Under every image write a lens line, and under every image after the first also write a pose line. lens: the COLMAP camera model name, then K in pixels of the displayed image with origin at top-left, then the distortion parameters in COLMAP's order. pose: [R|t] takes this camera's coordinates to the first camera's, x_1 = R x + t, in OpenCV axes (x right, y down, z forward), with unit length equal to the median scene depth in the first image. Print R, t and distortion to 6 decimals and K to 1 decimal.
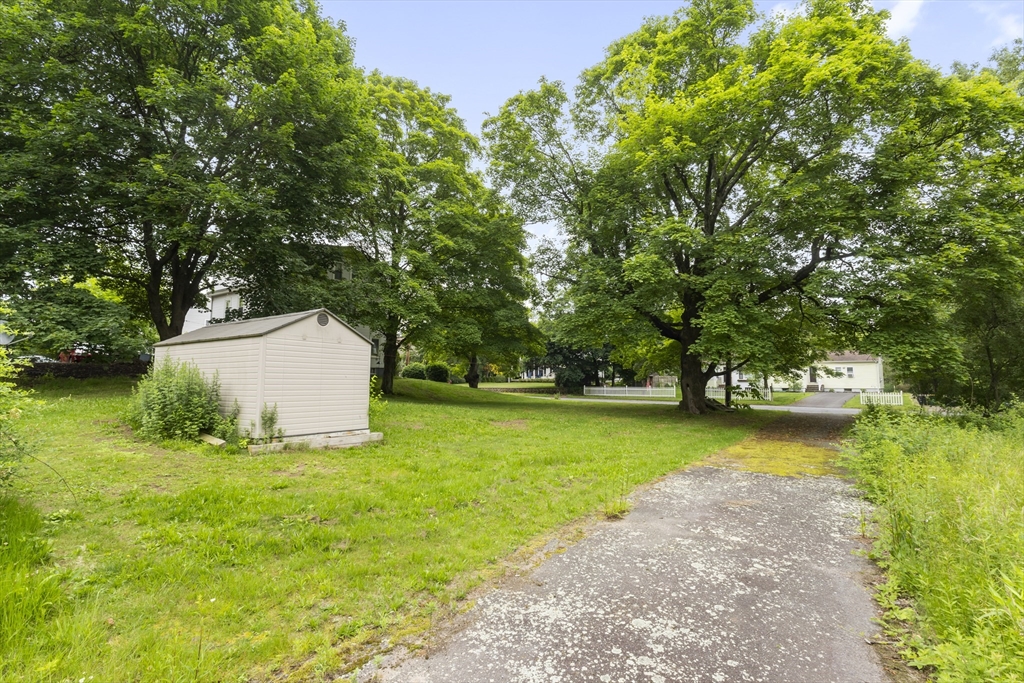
lens RADIAL K [[486.7, 0, 509.7], [0, 486.7, 344.6], [0, 0, 1]] dist [-0.003324, 0.000706]
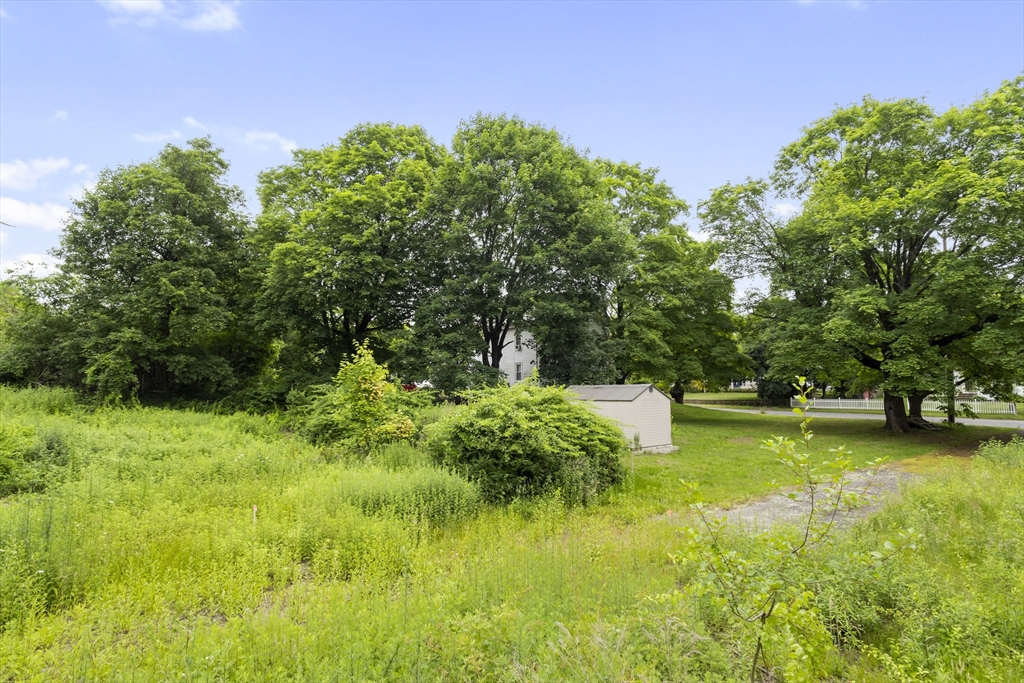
lens RADIAL K [[550.4, 0, 507.5], [0, 550.4, 341.0], [0, 0, 1]] dist [0.000680, -0.000687]
pose [[0.949777, -0.043204, -0.309930, -0.084165], [0.042759, 0.999051, -0.008230, -0.092459], [0.309992, -0.005436, 0.950724, -0.481749]]
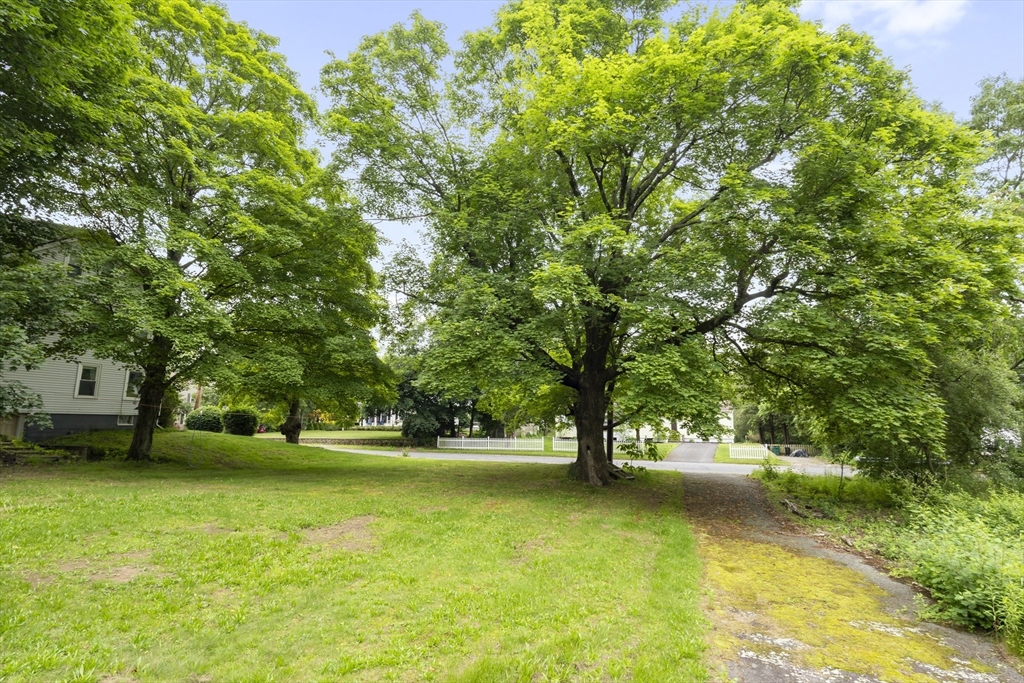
lens RADIAL K [[524.4, 0, 516.2], [0, 524.4, 342.8], [0, 0, 1]] dist [0.018494, 0.000561]
pose [[0.951074, 0.052539, 0.304464, -0.001765], [-0.028134, 0.996069, -0.083999, -0.006704], [-0.307680, 0.071324, 0.948813, 0.199572]]
